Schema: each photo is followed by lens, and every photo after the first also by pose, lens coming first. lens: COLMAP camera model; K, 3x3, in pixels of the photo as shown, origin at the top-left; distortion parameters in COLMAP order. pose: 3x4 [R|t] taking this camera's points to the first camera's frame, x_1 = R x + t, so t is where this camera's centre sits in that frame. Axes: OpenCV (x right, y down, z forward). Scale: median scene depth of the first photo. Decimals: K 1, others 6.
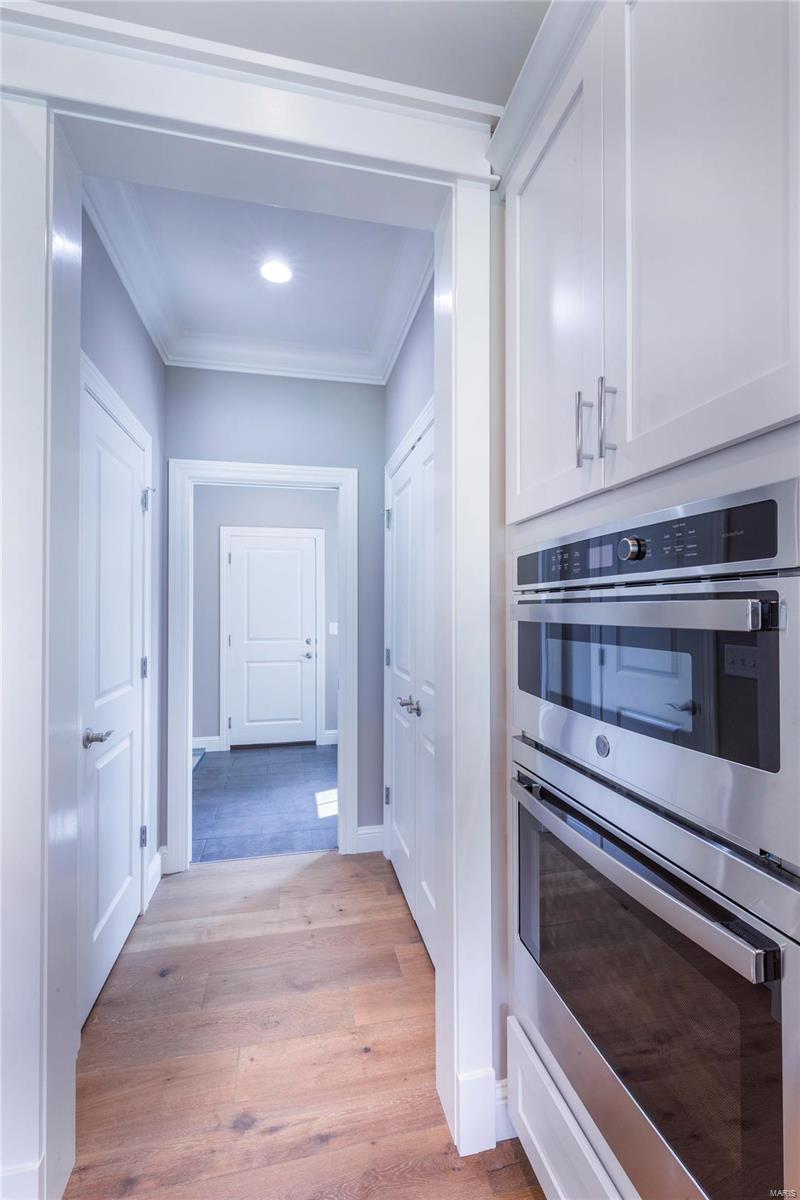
lens RADIAL K [[539.6, 0, 403.1], [0, 539.6, 604.3], [0, 0, 1]] dist [0.015555, -0.001334]
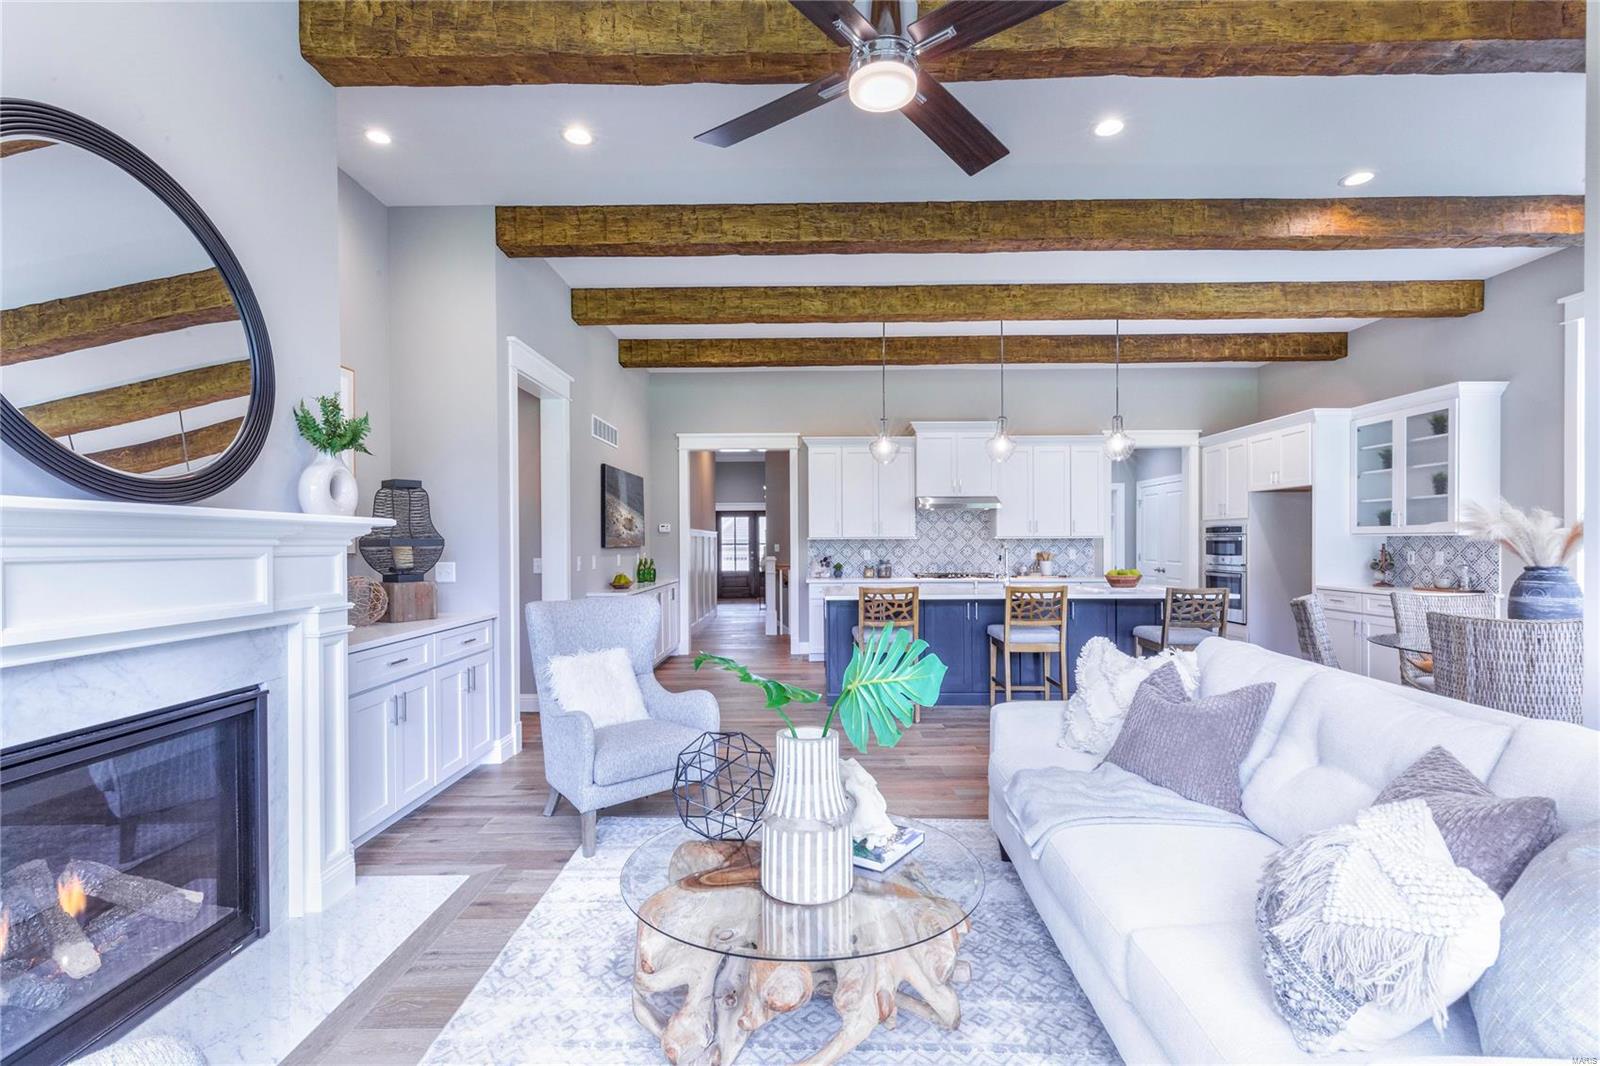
lens RADIAL K [[719.5, 0, 800.8], [0, 719.5, 537.0], [0, 0, 1]] dist [0.015555, -0.001334]
pose [[0.976283, -0.005031, -0.216439, -2.018772], [0.007406, 0.999921, 0.010162, -0.095423], [0.216370, -0.011524, 0.976243, -6.407335]]
